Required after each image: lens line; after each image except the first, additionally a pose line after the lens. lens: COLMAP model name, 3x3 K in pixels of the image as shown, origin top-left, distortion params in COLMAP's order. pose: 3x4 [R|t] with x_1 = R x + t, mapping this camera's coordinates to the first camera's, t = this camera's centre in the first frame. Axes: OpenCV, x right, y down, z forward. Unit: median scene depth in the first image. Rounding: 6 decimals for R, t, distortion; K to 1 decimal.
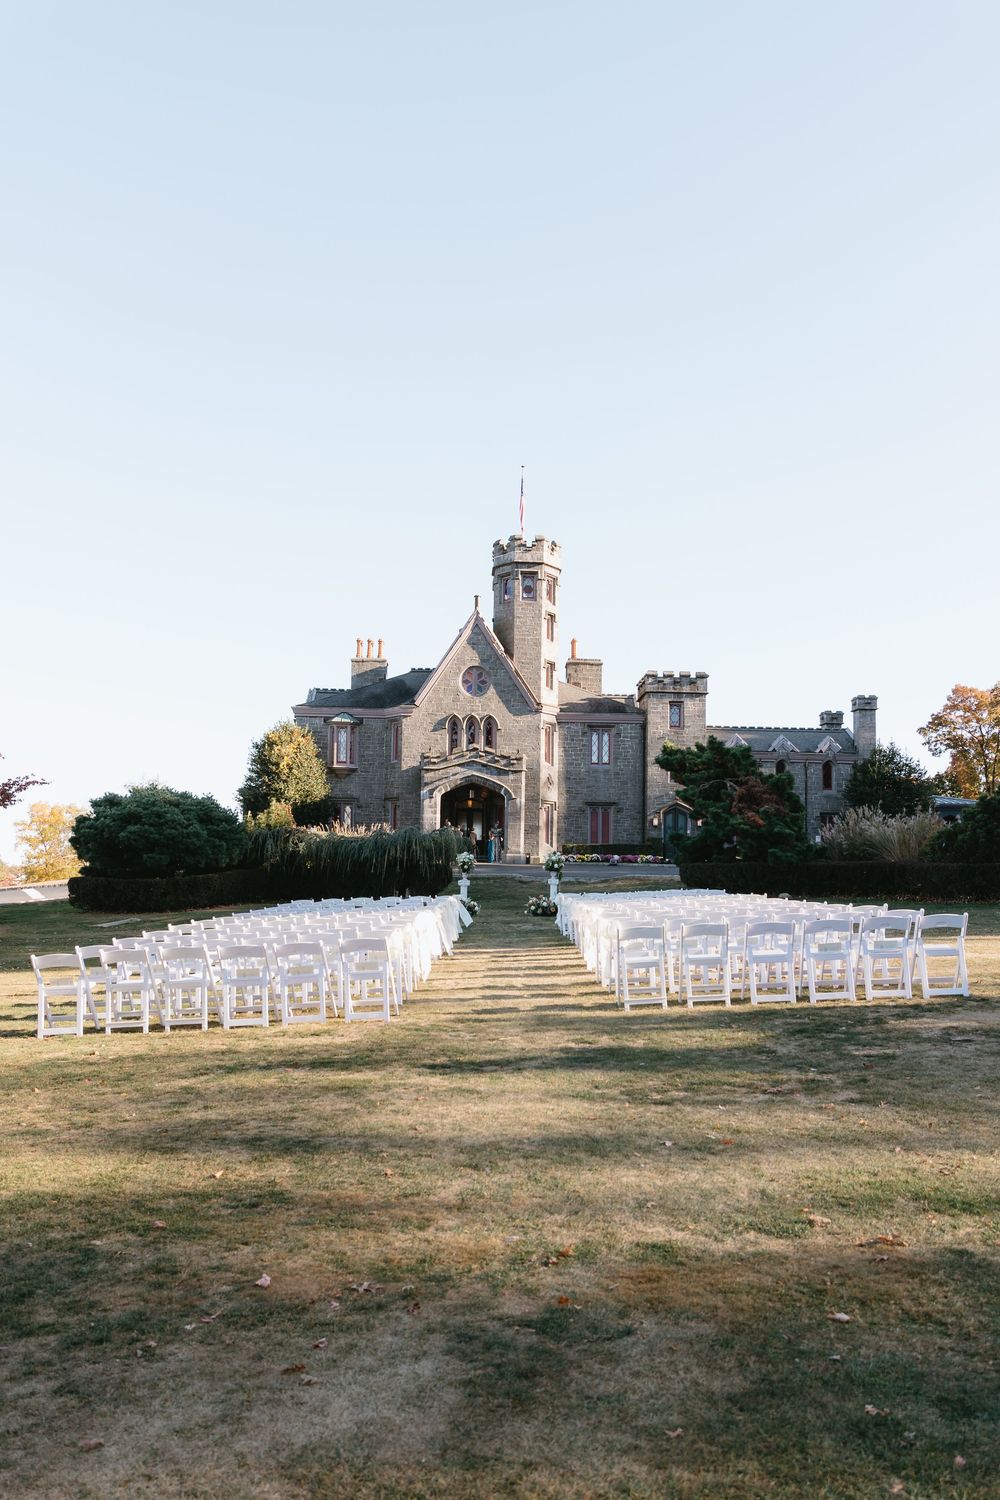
lens RADIAL K [[1044.9, 0, 483.6], [0, 1044.9, 806.5], [0, 0, 1]] dist [-0.004992, -0.006576]
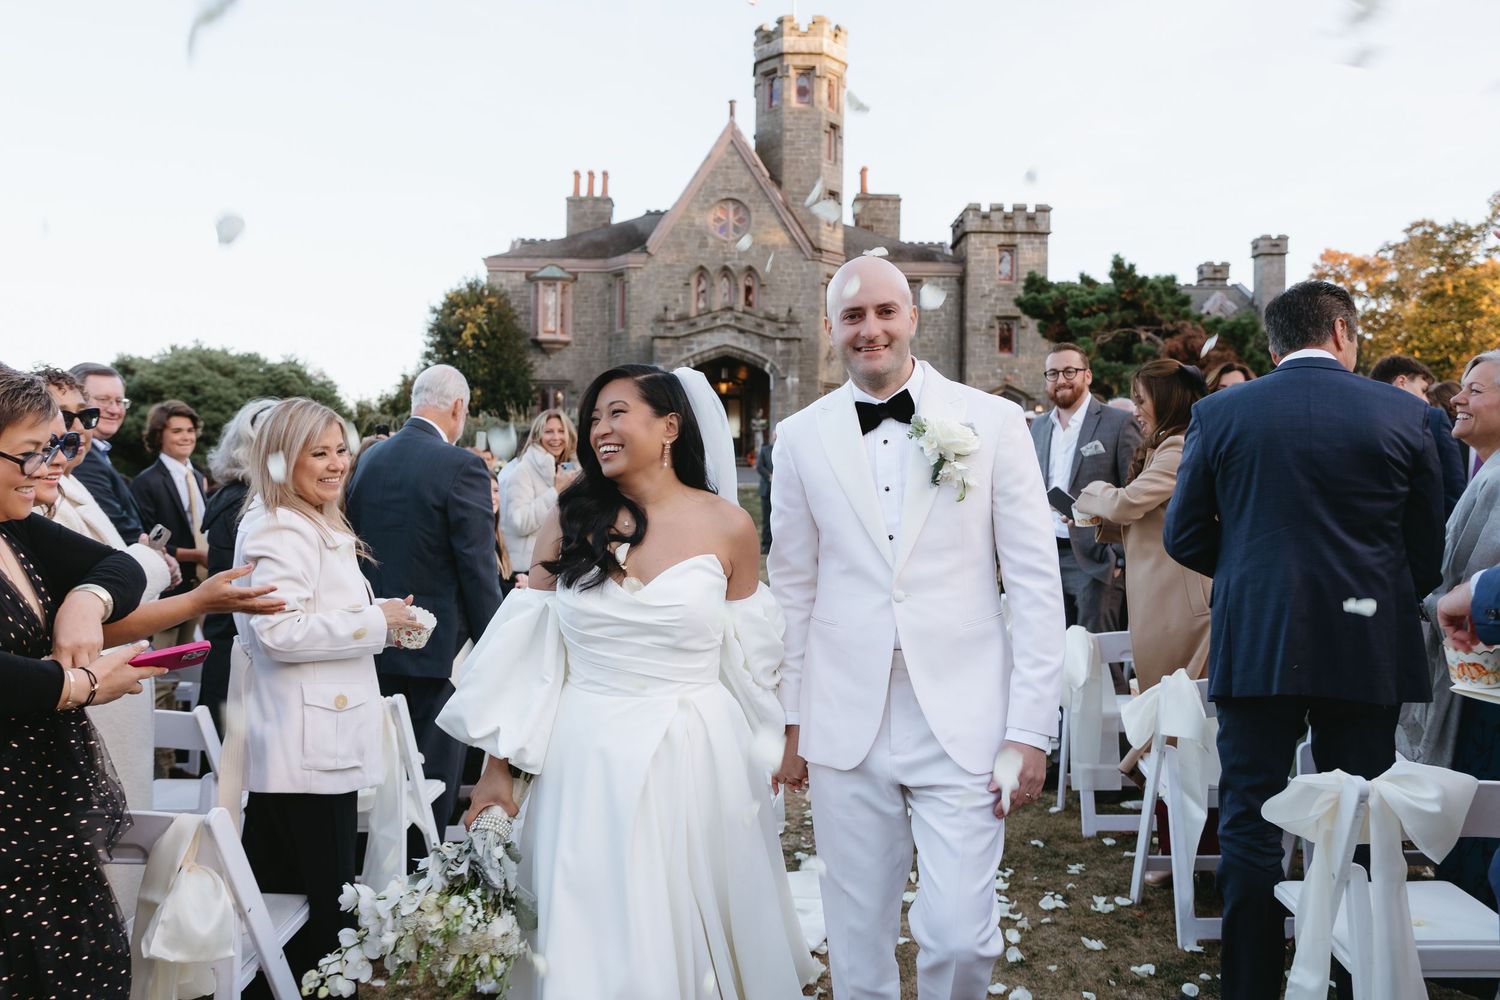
lens RADIAL K [[1162.1, 0, 697.7], [0, 1162.1, 477.4], [0, 0, 1]] dist [-0.030561, 0.001346]
pose [[0.999066, -0.001270, -0.043192, 0.004233], [0.003942, 0.998078, 0.061838, 0.010080], [0.043030, -0.061950, 0.997151, 0.182544]]
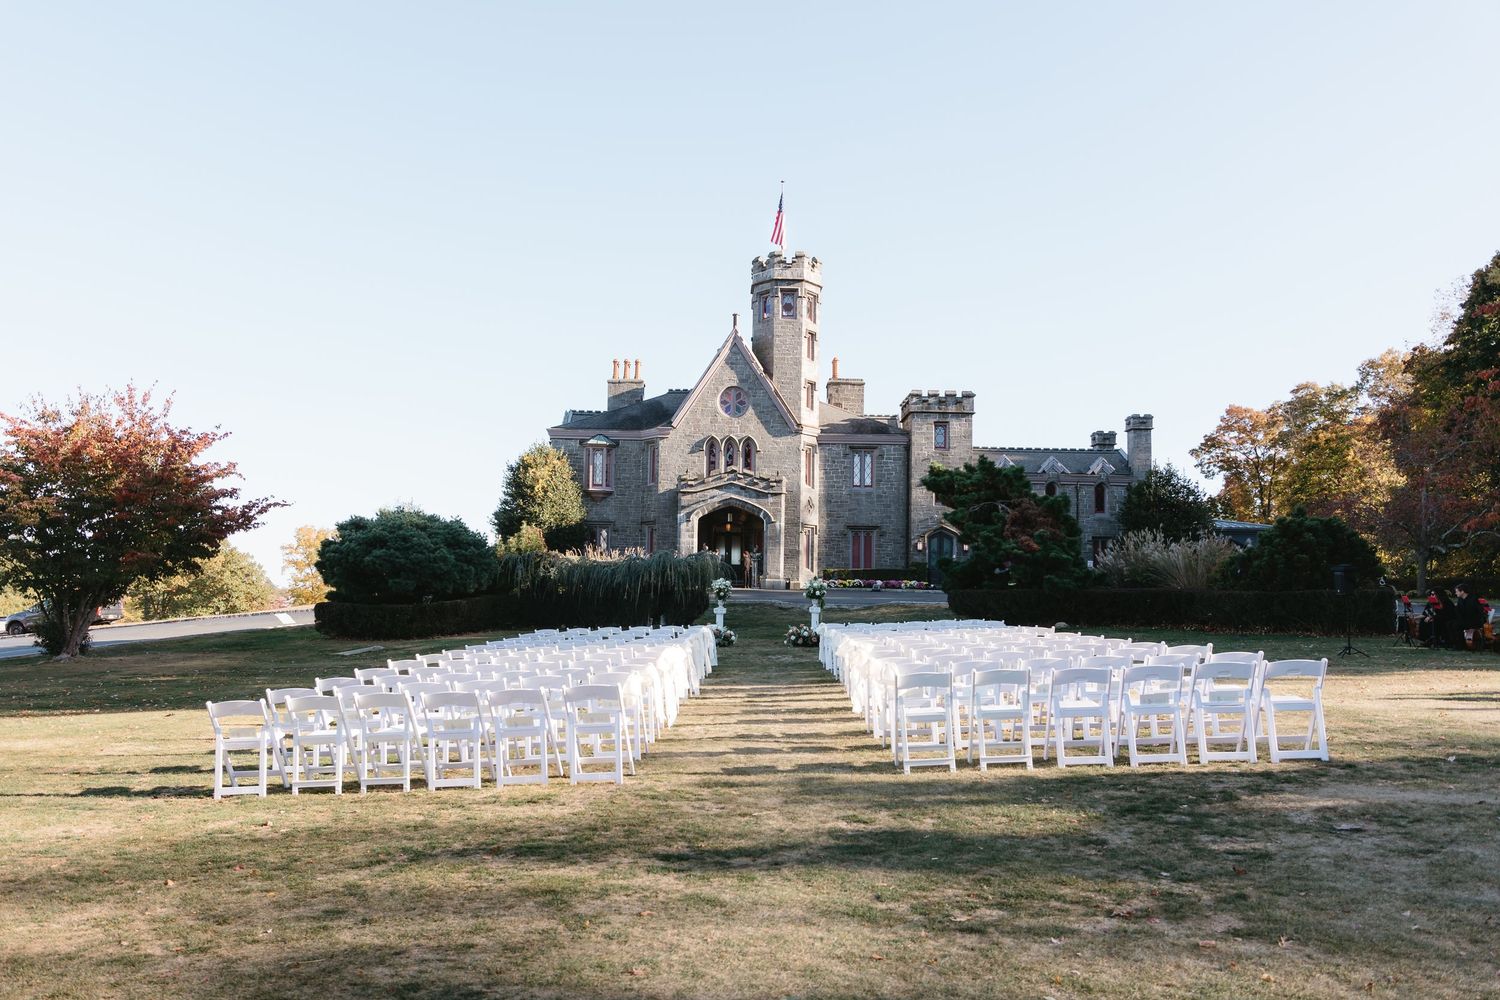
lens RADIAL K [[1044.9, 0, 698.9], [0, 1044.9, 533.0], [0, 0, 1]] dist [-0.004992, -0.006576]
pose [[0.999098, 0.000197, -0.042455, 0.000999], [-0.000096, 0.999997, 0.002386, 0.000251], [0.042456, -0.002380, 0.999096, 0.023798]]
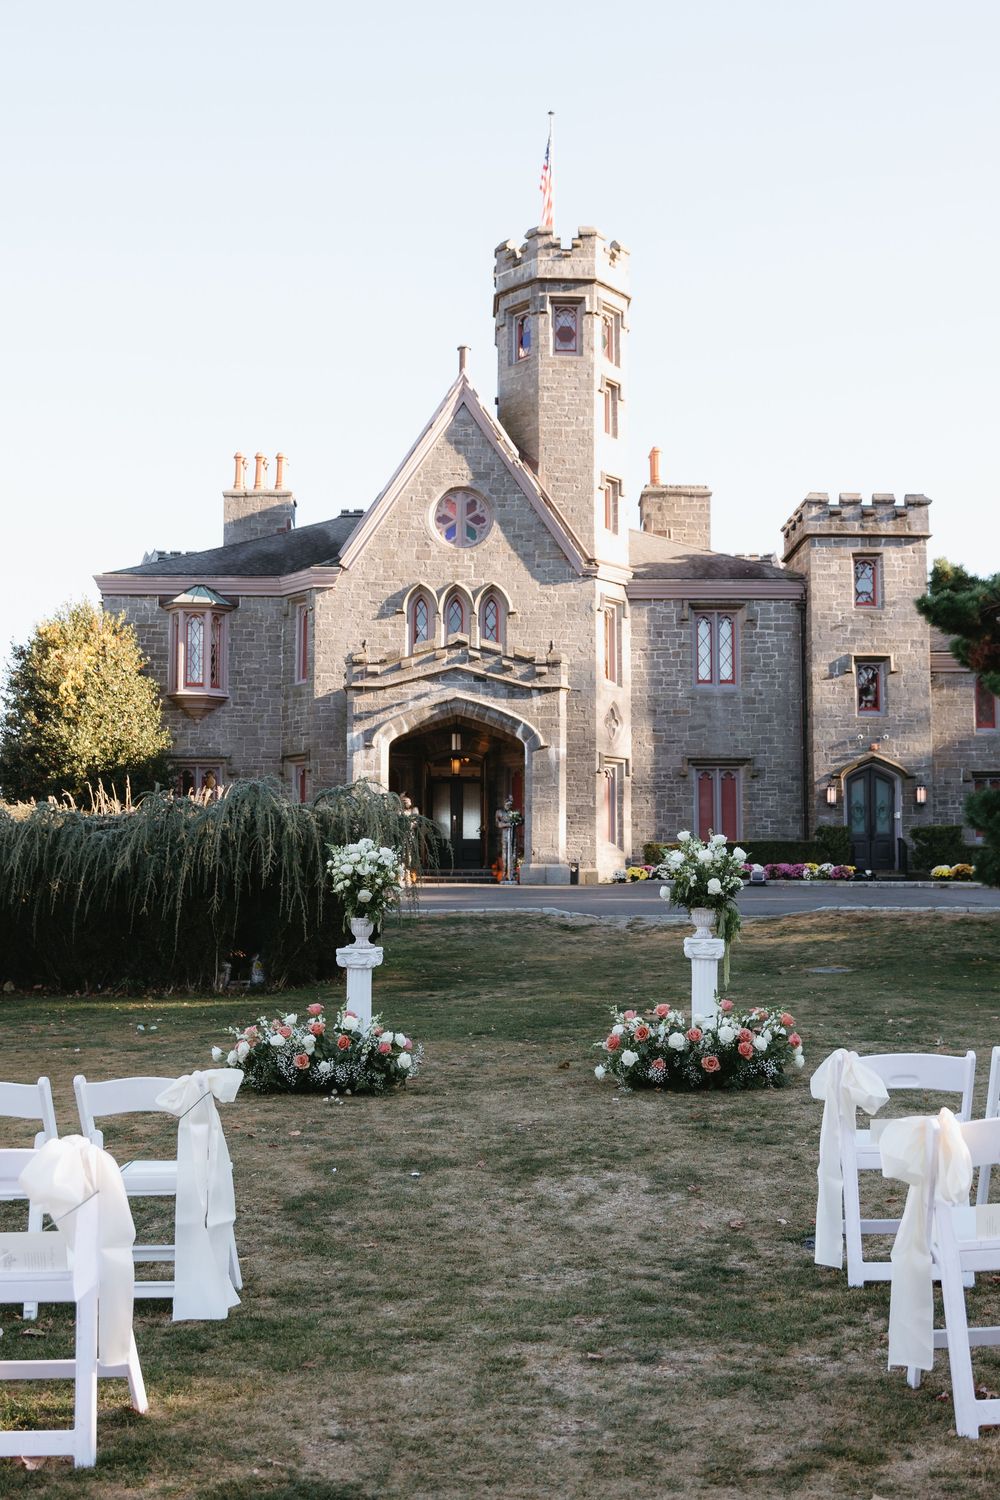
lens RADIAL K [[1580.7, 0, 497.3], [0, 1580.7, 753.6], [0, 0, 1]] dist [0.015140, 0.000000]
pose [[0.999902, -0.013977, 0.000710, 0.006779], [0.013992, 0.999470, -0.029392, 0.014637], [-0.000299, 0.029399, 0.999568, 0.255503]]
